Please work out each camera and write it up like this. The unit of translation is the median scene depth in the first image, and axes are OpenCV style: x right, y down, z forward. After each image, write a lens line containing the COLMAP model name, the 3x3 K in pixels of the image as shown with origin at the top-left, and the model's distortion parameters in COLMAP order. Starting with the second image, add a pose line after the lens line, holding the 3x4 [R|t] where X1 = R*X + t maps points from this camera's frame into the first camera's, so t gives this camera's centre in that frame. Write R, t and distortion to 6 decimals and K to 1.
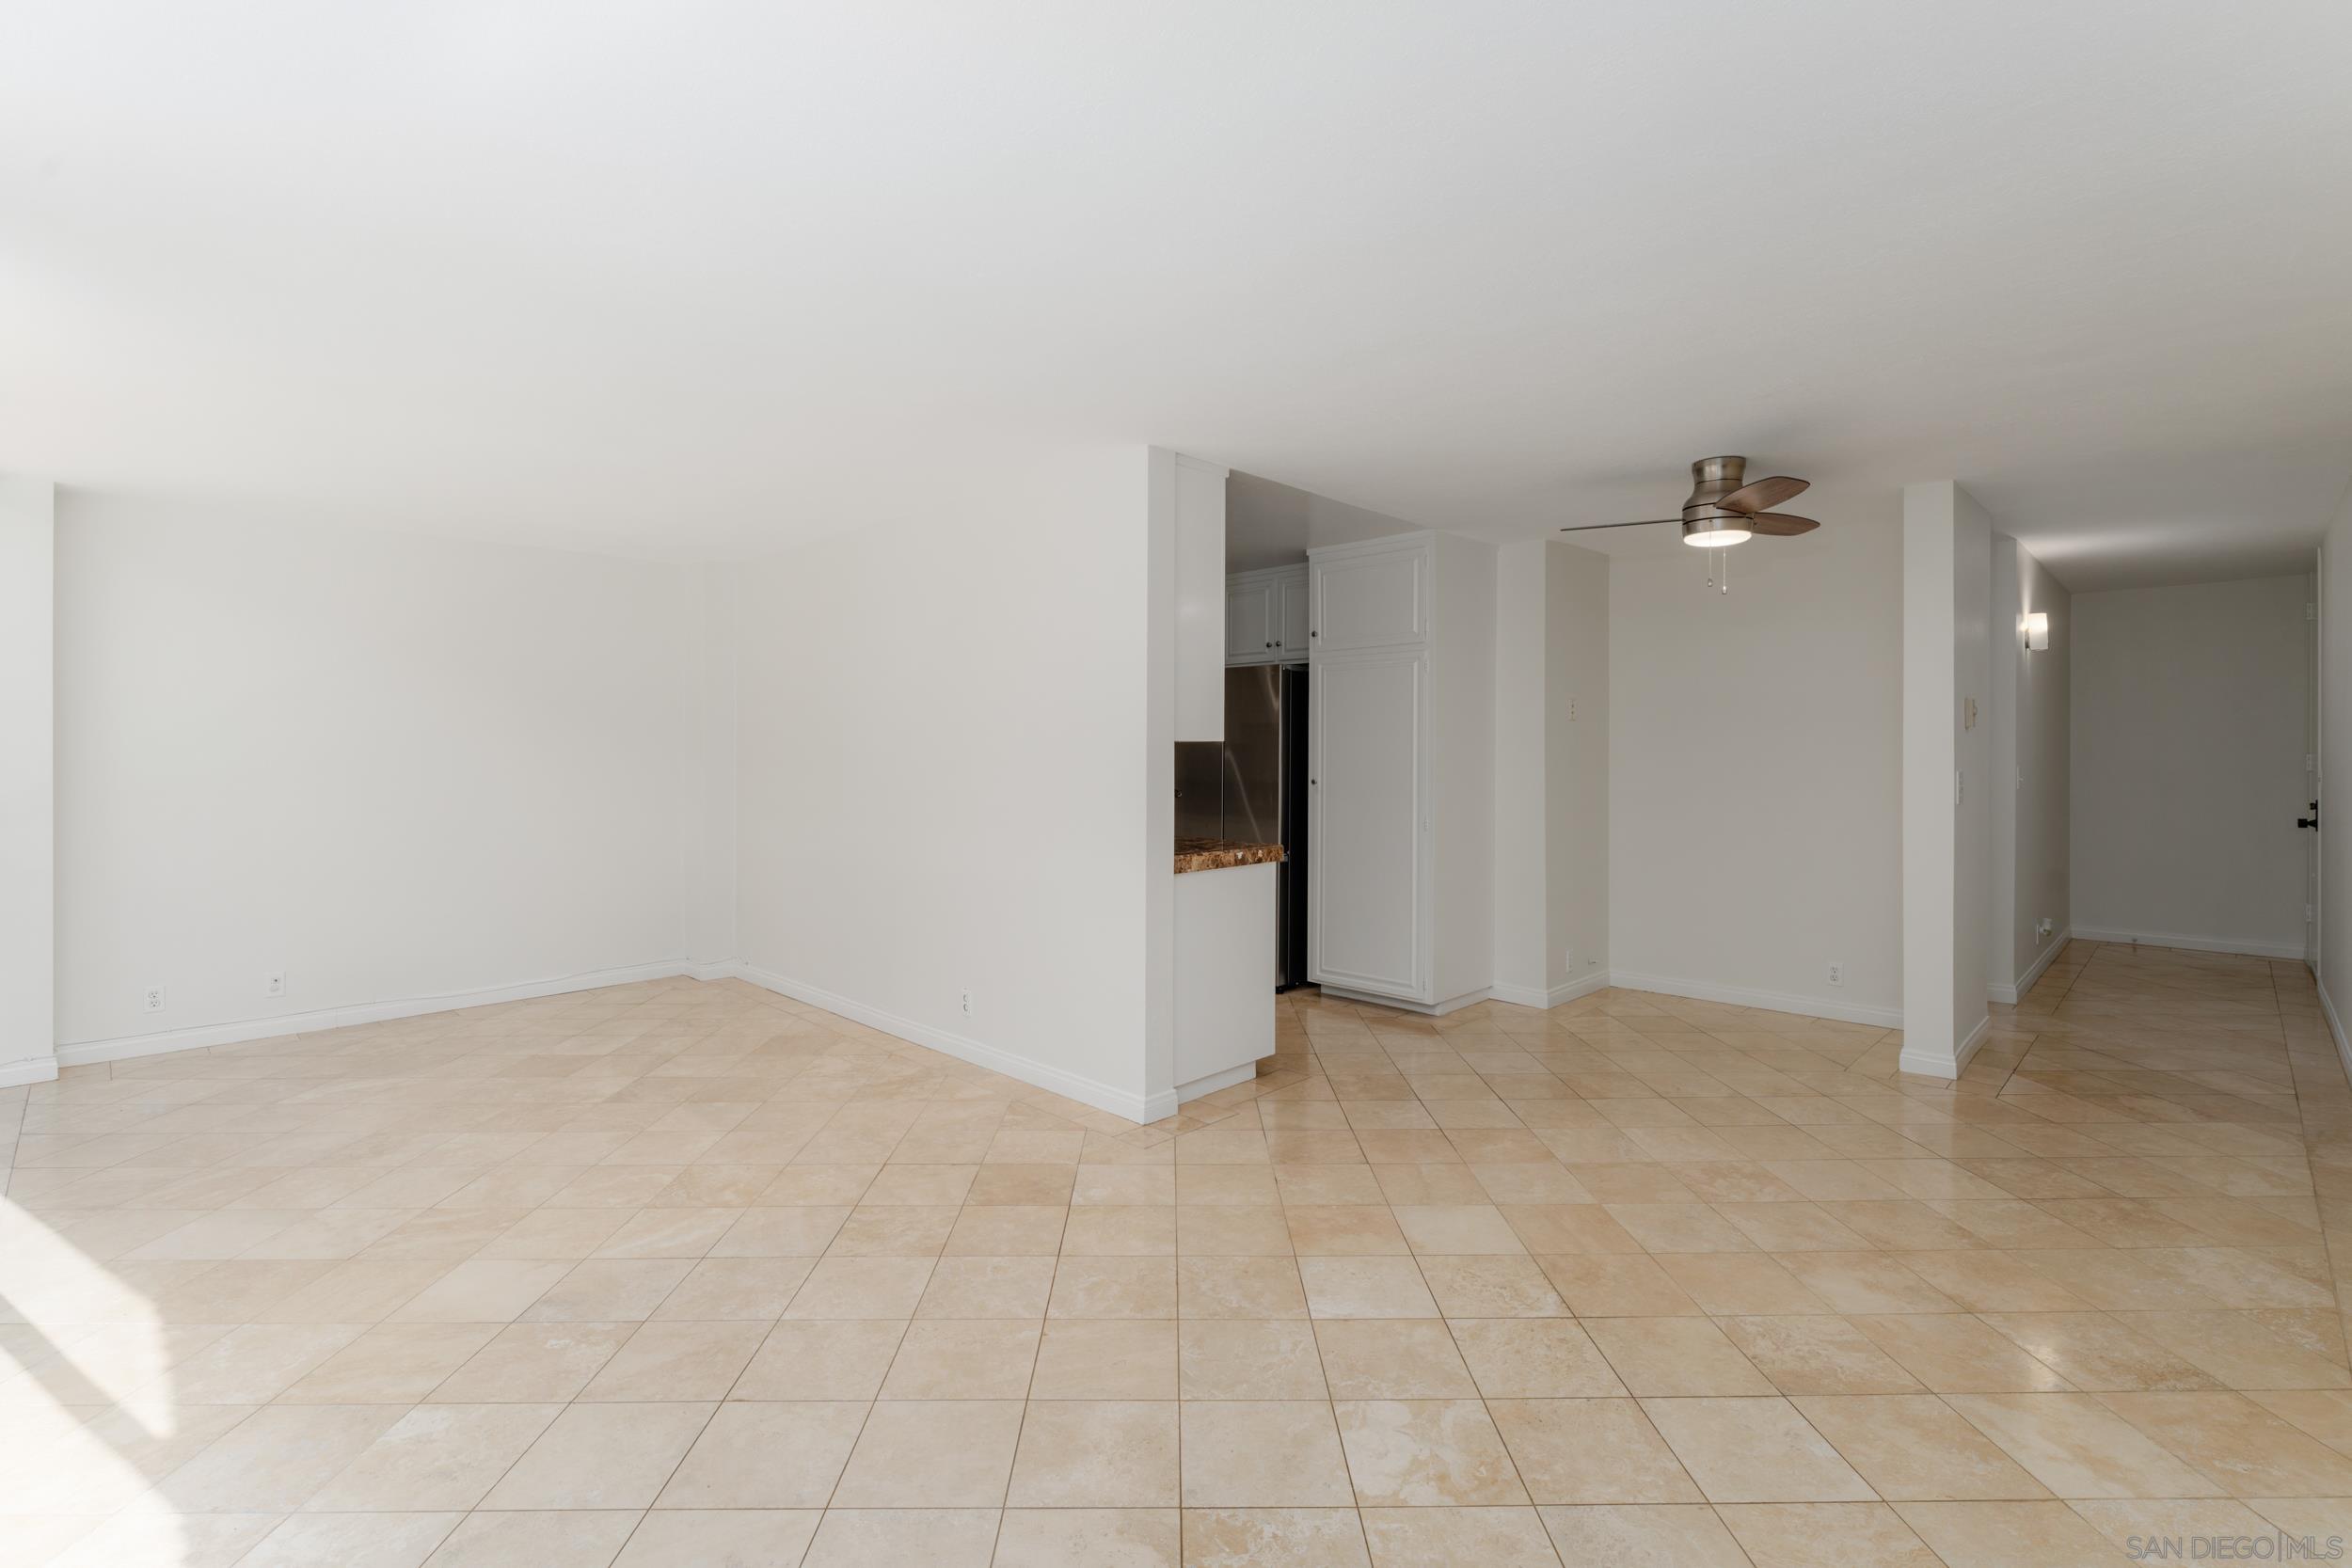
lens RADIAL K [[1078.1, 0, 1168.6], [0, 1078.1, 752.9], [0, 0, 1]] dist [0.001239, -0.000001]
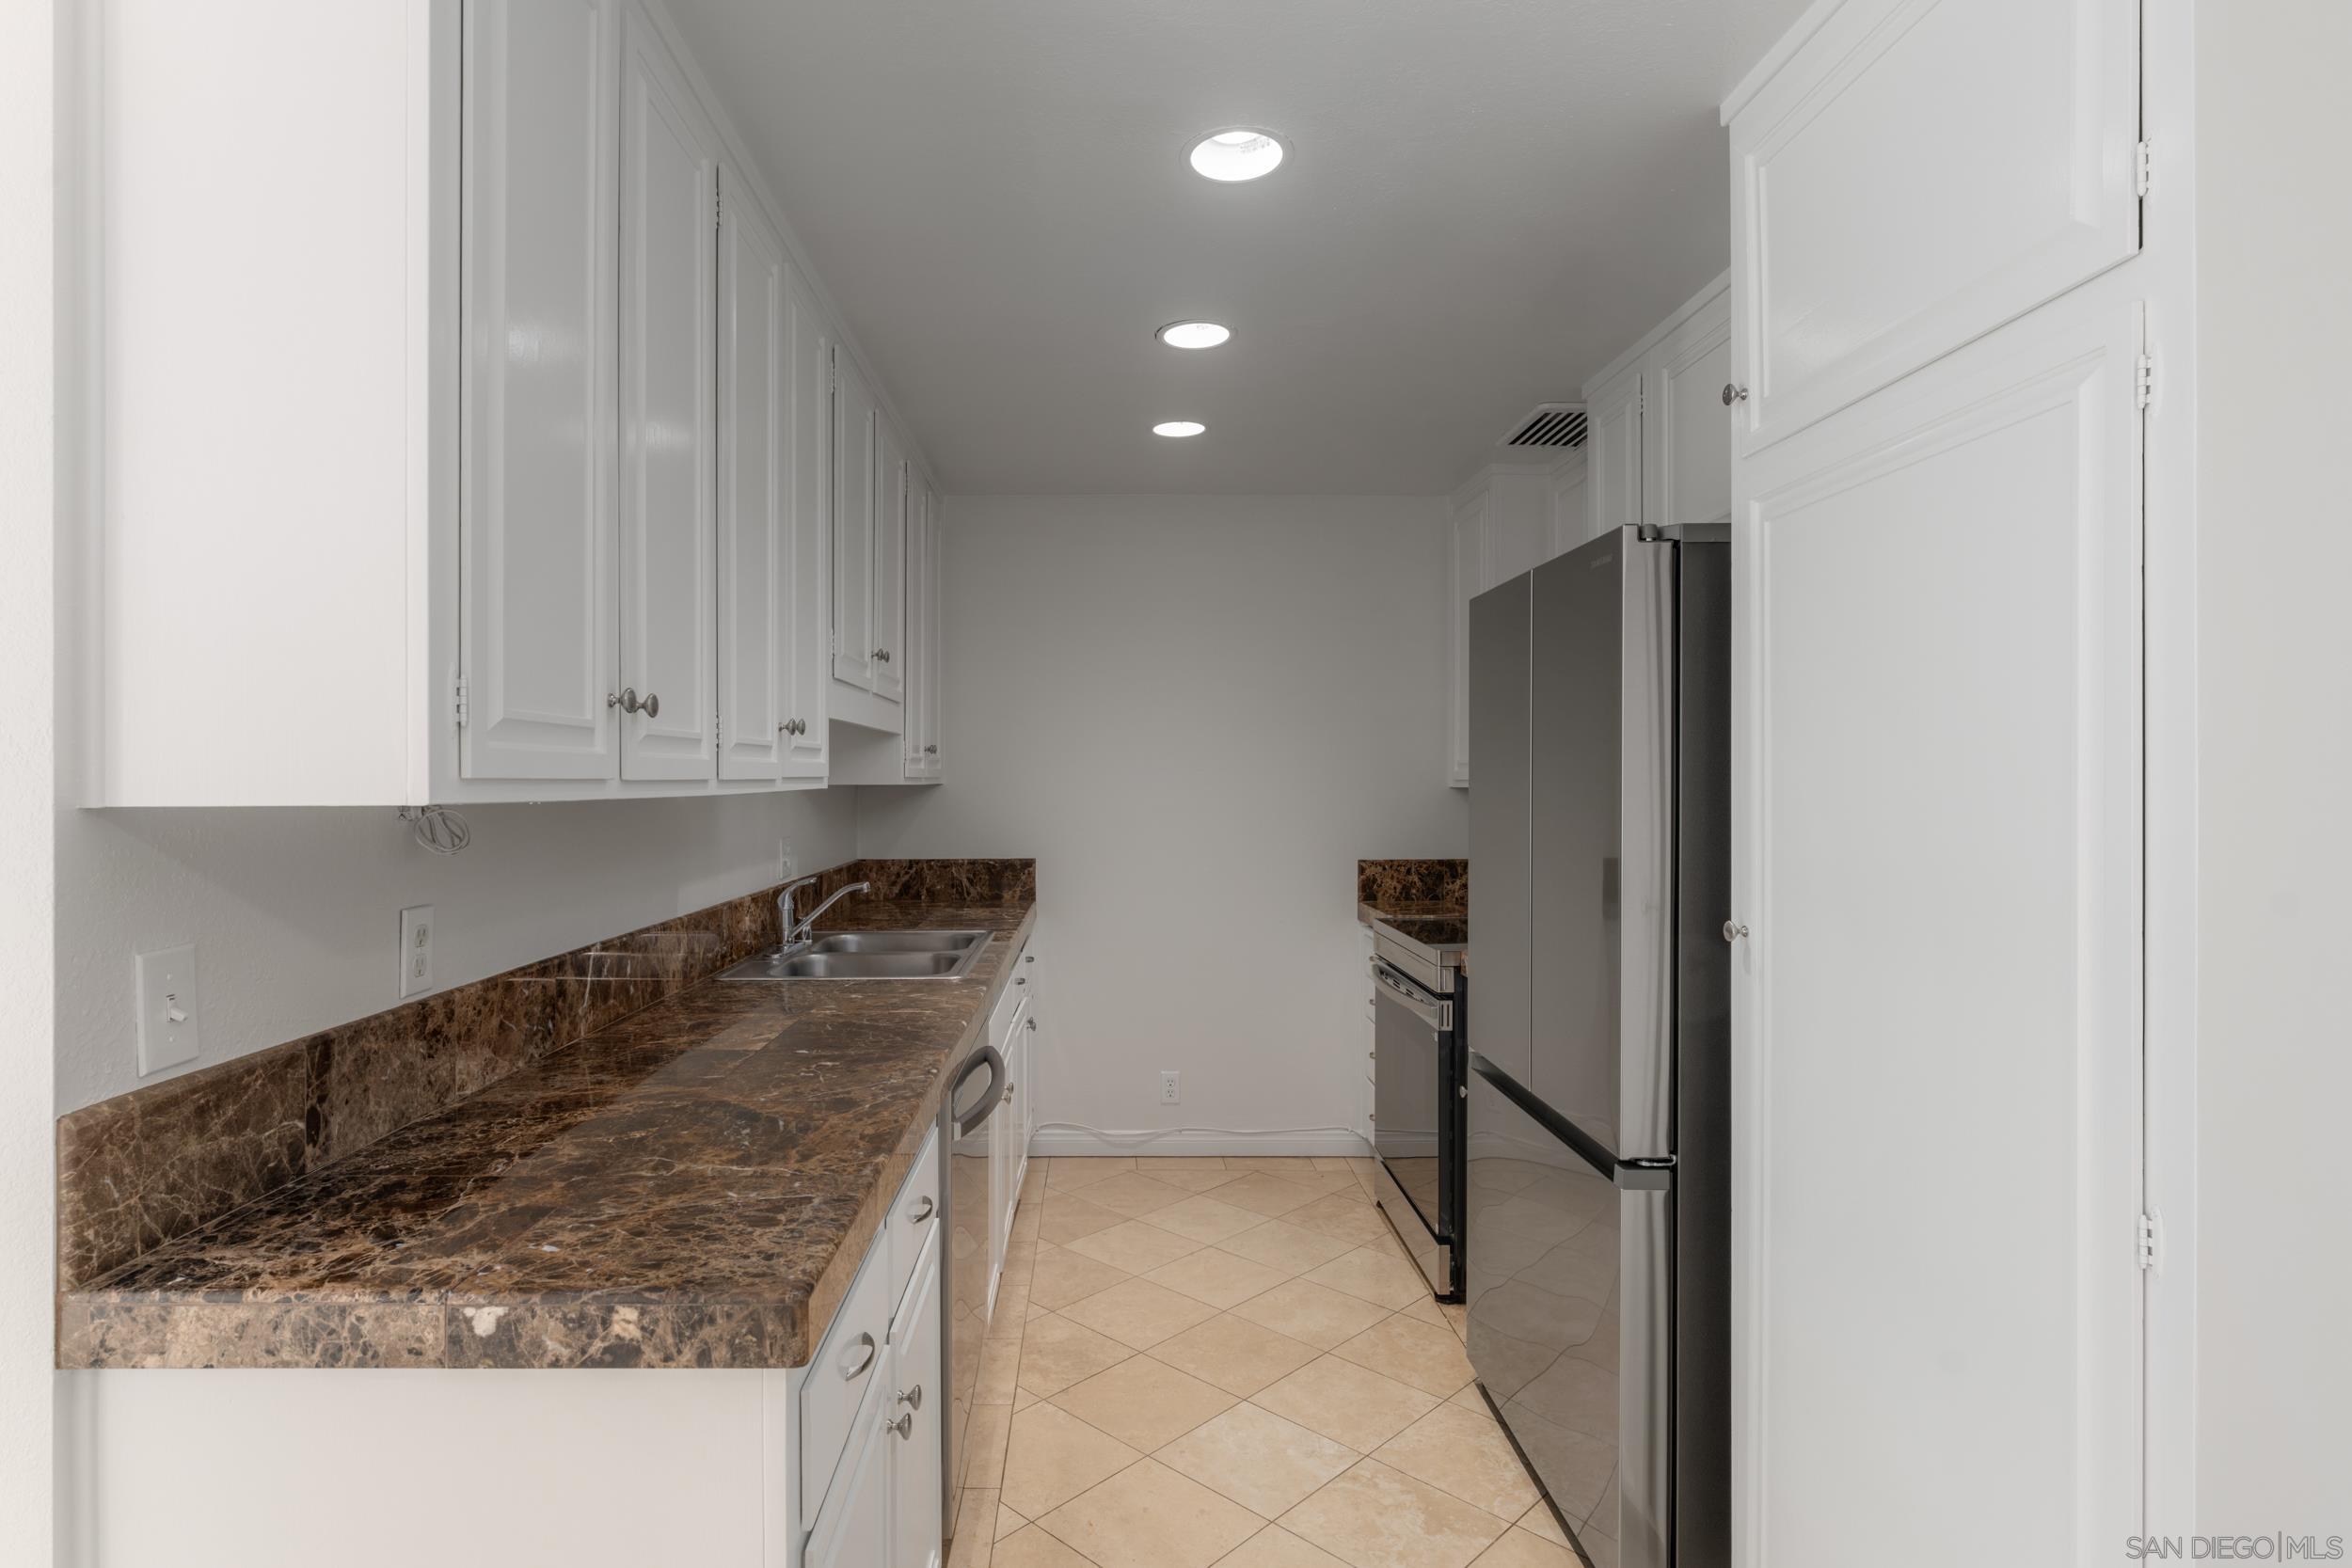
lens RADIAL K [[1198.8, 0, 1120.9], [0, 1198.8, 789.4], [0, 0, 1]] dist [-0.014092, 0.001090]
pose [[0.712575, 0.004984, -0.701578, 0.326641], [-0.001314, 0.999982, 0.005769, -0.014424], [0.701594, -0.003189, 0.712569, 0.915655]]
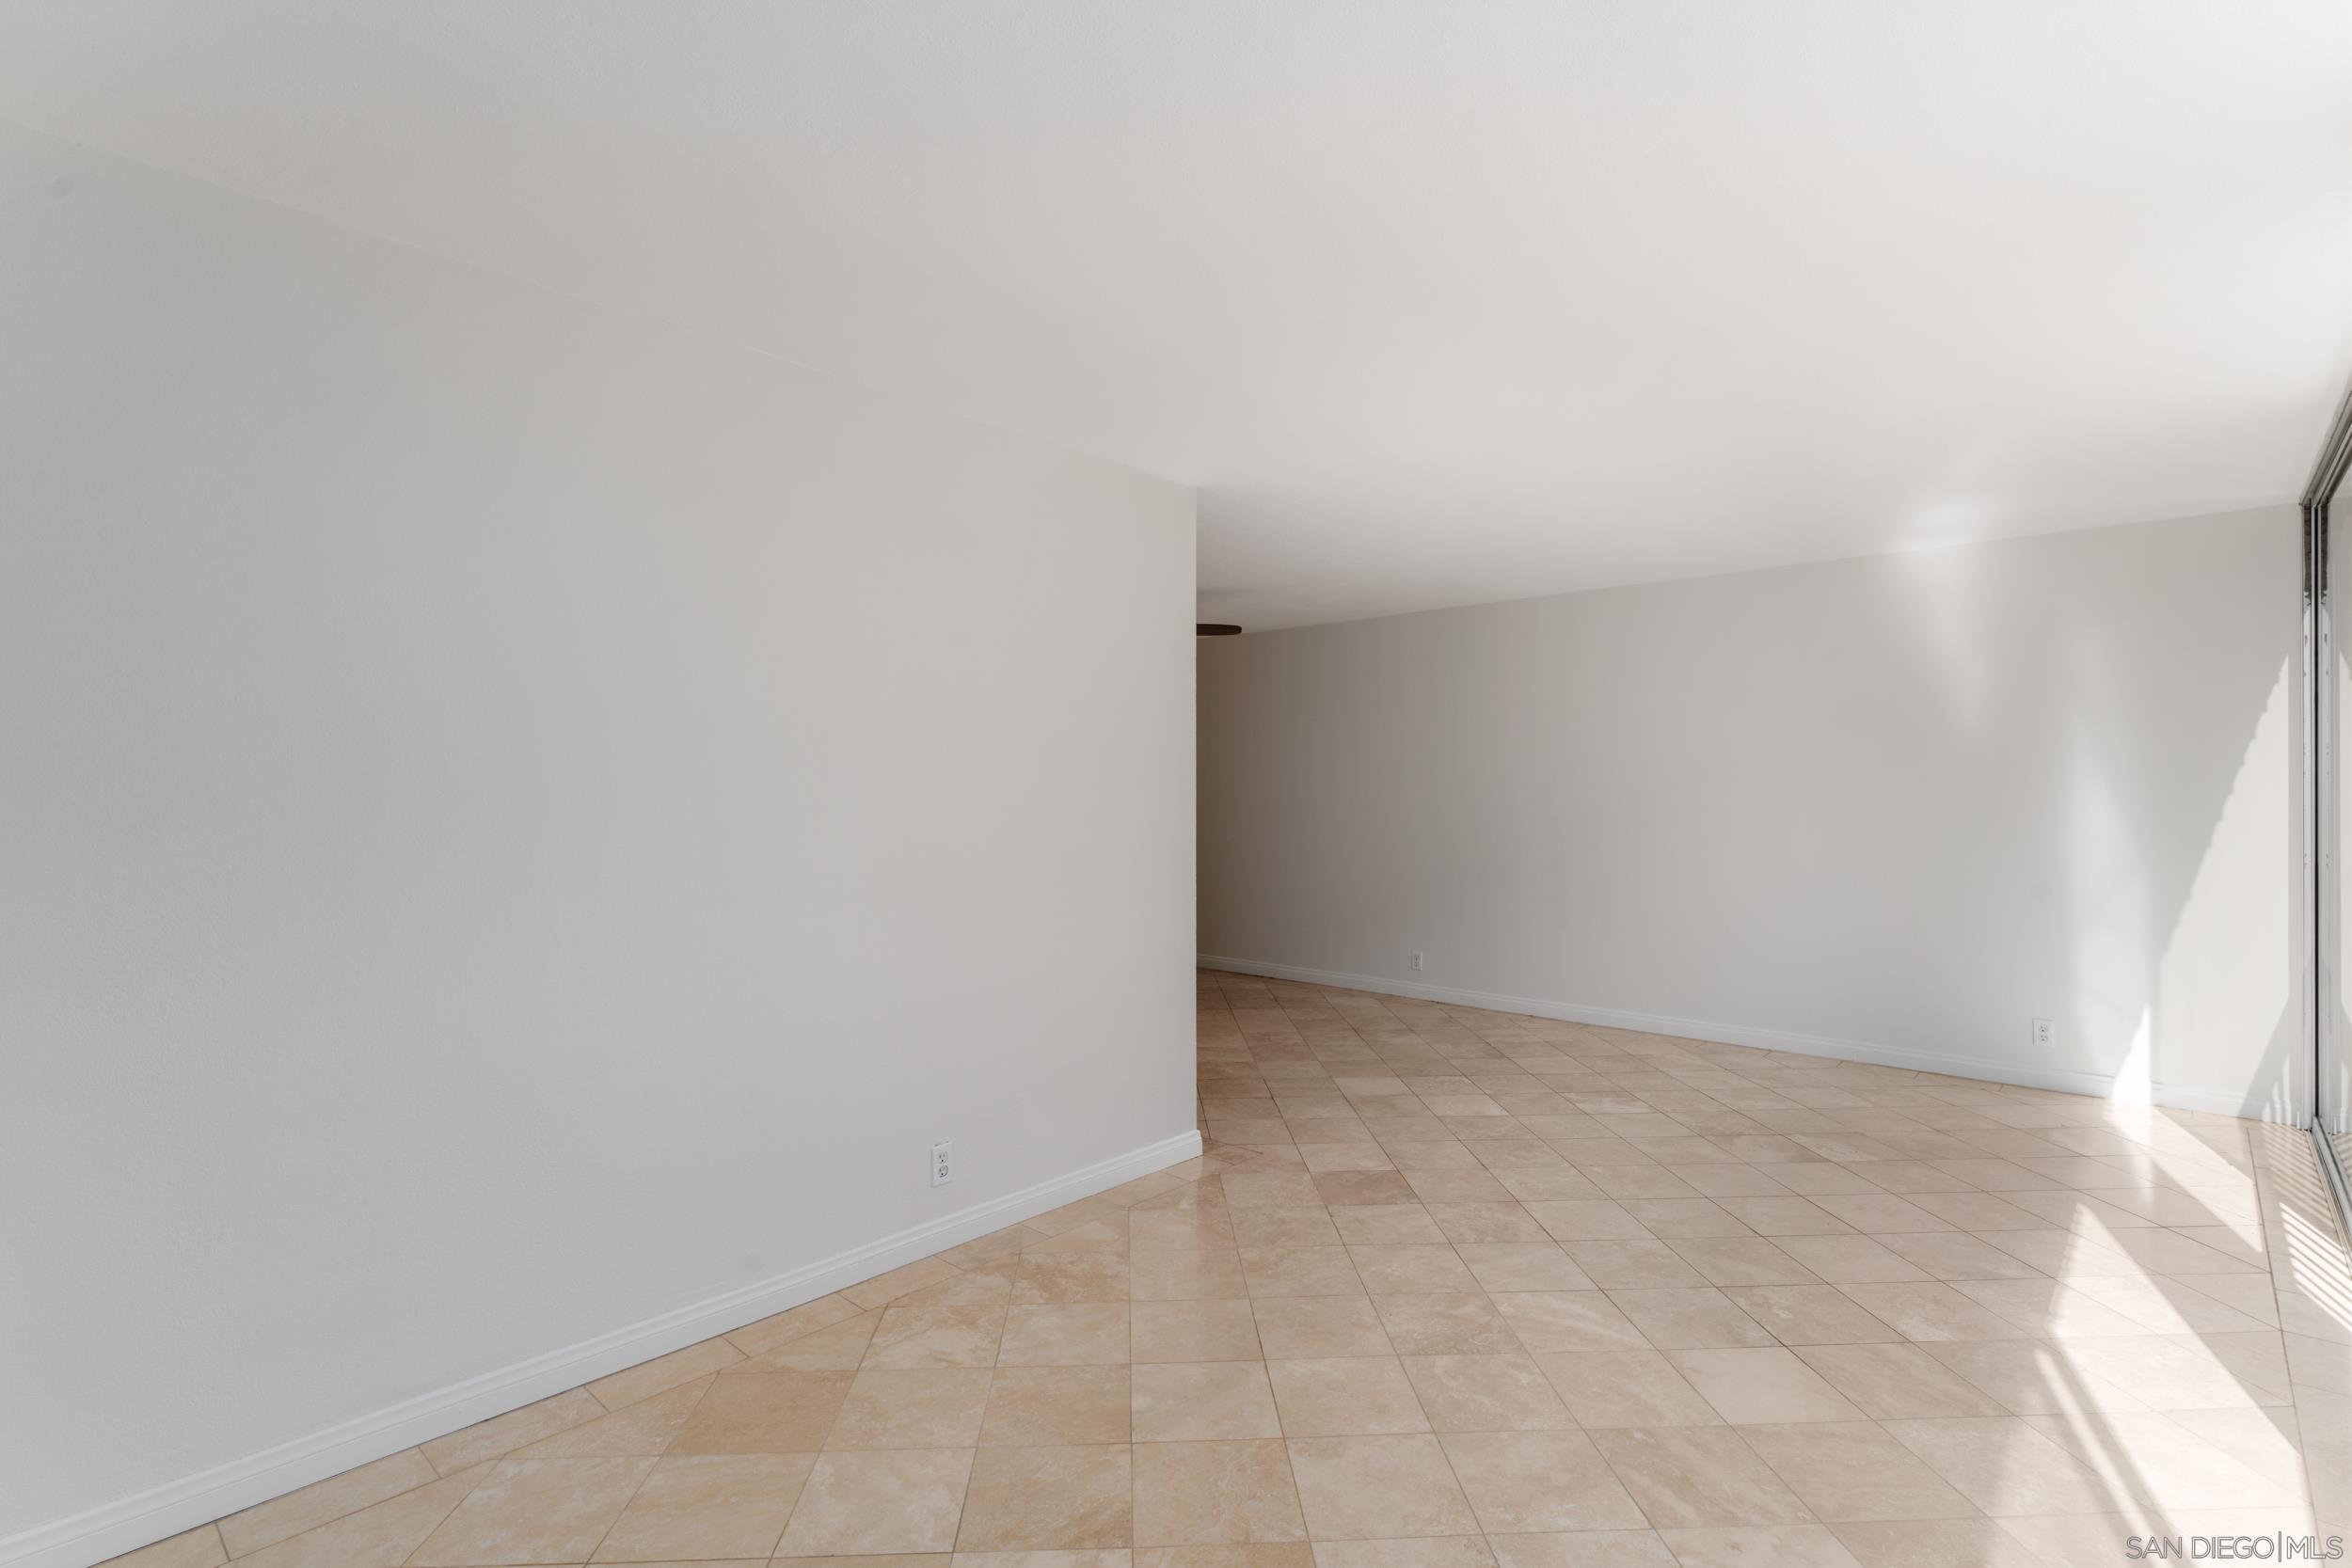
lens RADIAL K [[1123.7, 0, 1209.9], [0, 1123.7, 775.7], [0, 0, 1]] dist [0.004423, 0.000147]
pose [[-0.076987, 0.012434, 0.996955, -0.977377], [0.001836, 0.999922, -0.012329, 0.002466], [-0.997030, 0.000881, -0.077004, 0.972199]]
